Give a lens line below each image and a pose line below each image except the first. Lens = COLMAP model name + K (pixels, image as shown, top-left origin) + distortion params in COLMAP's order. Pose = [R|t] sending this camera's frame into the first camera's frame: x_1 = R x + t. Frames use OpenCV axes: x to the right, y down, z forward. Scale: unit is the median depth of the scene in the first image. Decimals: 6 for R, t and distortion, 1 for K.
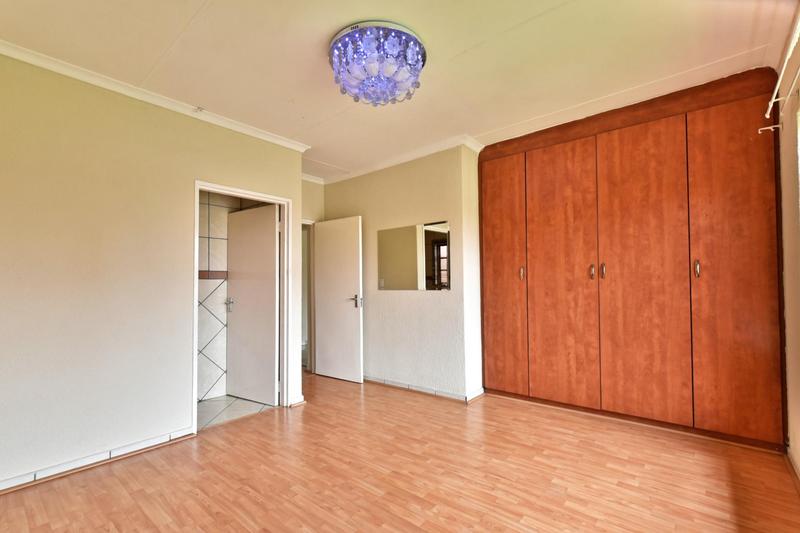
lens RADIAL K [[369.0, 0, 399.6], [0, 369.0, 275.3], [0, 0, 1]] dist [0.024817, -0.000100]
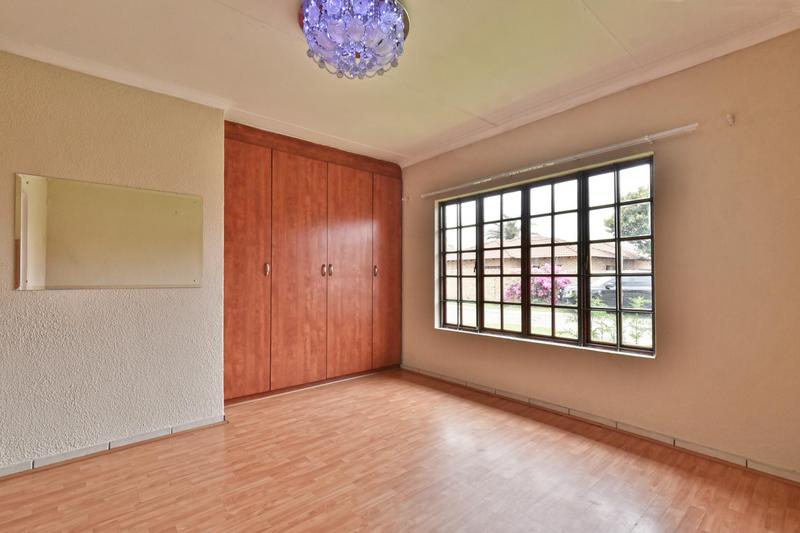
lens RADIAL K [[369.0, 0, 399.6], [0, 369.0, 275.3], [0, 0, 1]] dist [0.024817, -0.000100]
pose [[0.158932, 0.019818, 0.987091, -0.661852], [-0.019665, 0.999664, -0.016904, 0.023283], [-0.987094, -0.016725, 0.159268, 0.545637]]
